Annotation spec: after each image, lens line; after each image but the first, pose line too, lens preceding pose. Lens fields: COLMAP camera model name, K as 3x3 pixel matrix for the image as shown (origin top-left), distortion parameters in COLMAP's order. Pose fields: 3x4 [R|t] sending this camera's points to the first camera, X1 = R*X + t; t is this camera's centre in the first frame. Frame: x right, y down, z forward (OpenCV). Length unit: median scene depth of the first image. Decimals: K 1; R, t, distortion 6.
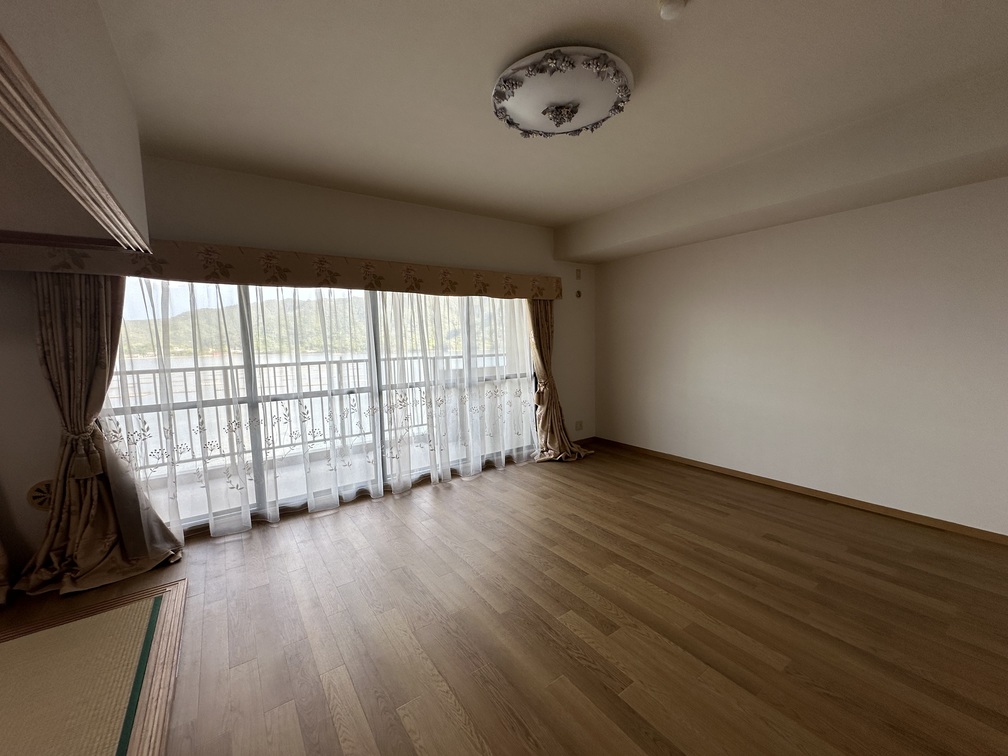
lens RADIAL K [[401.7, 0, 501.5], [0, 401.7, 378.0], [0, 0, 1]] dist [-0.001617, -0.000112]
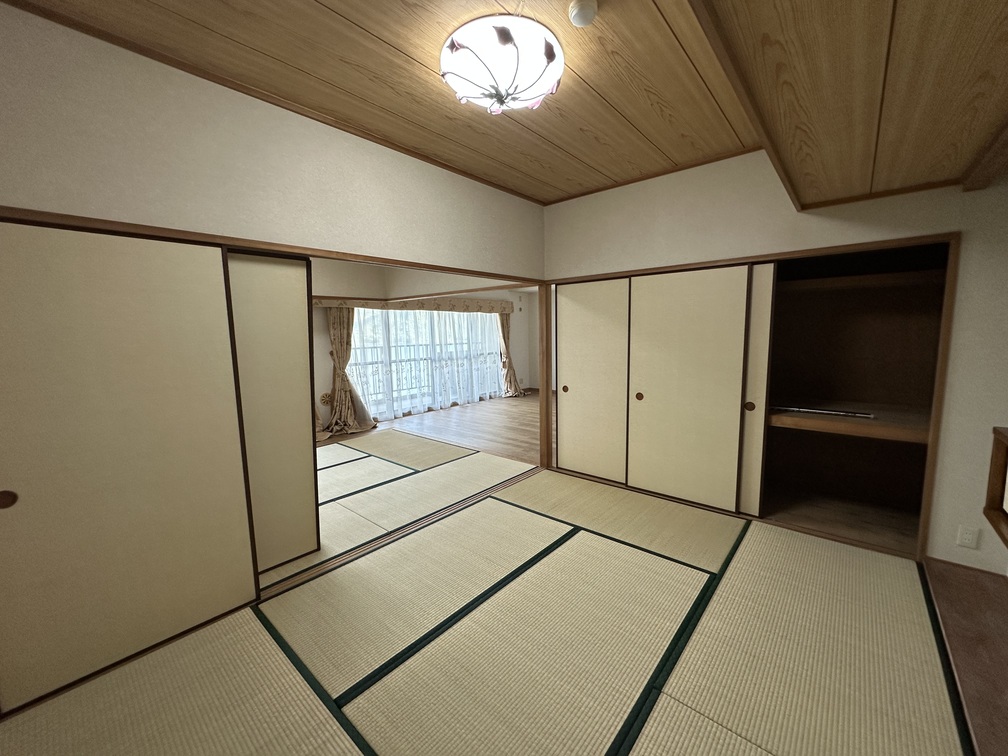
lens RADIAL K [[401.7, 0, 501.5], [0, 401.7, 378.0], [0, 0, 1]] dist [-0.001617, -0.000112]
pose [[0.970514, -0.022079, 0.240032, -0.388700], [0.018053, 0.999657, 0.018957, 0.079082], [-0.240368, -0.014064, 0.970580, -0.880286]]
